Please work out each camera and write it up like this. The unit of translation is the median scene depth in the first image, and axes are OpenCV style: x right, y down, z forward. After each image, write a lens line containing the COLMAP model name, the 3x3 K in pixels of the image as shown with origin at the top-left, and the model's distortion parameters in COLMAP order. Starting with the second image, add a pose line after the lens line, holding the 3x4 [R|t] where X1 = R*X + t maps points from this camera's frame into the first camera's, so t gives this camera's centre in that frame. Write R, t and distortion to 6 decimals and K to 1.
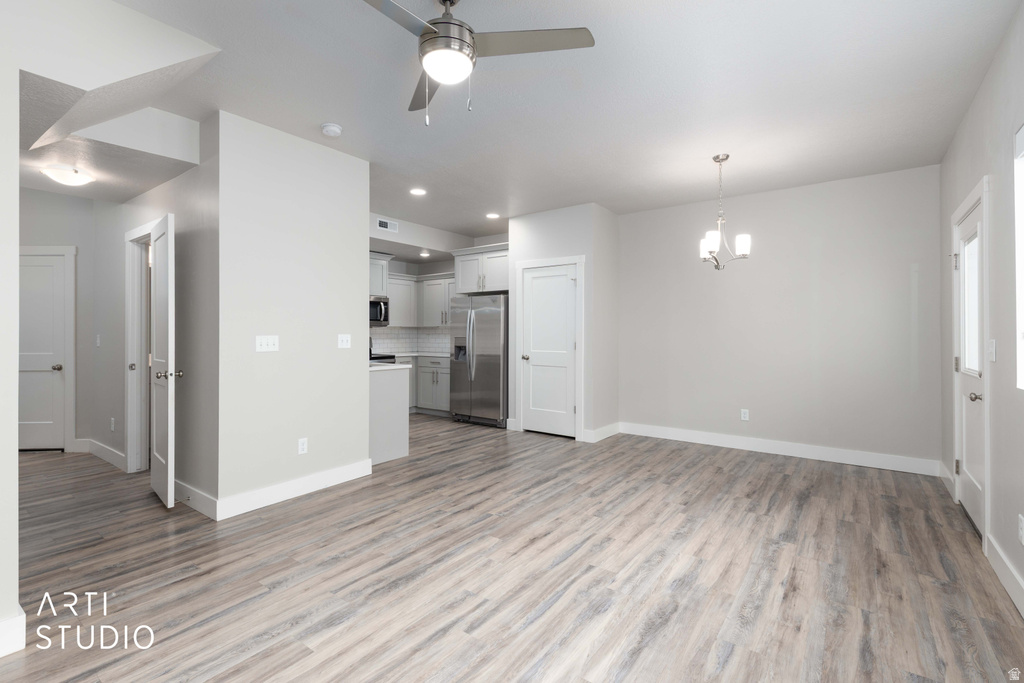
lens RADIAL K [[468.2, 0, 505.0], [0, 468.2, 337.0], [0, 0, 1]] dist [0.010177, -0.001259]
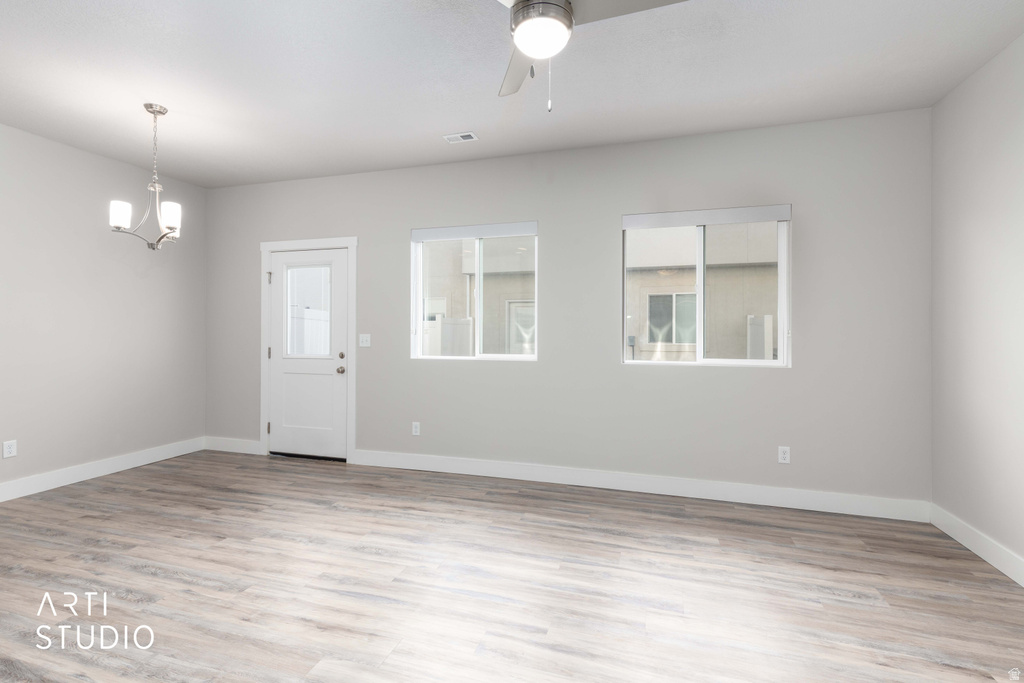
lens RADIAL K [[468.2, 0, 510.8], [0, 468.2, 338.2], [0, 0, 1]] dist [0.010177, -0.001259]
pose [[-0.337316, -0.016140, 0.941253, -0.673062], [0.002293, 0.999836, 0.017966, -0.010669], [-0.941389, 0.008219, -0.337223, 0.955257]]
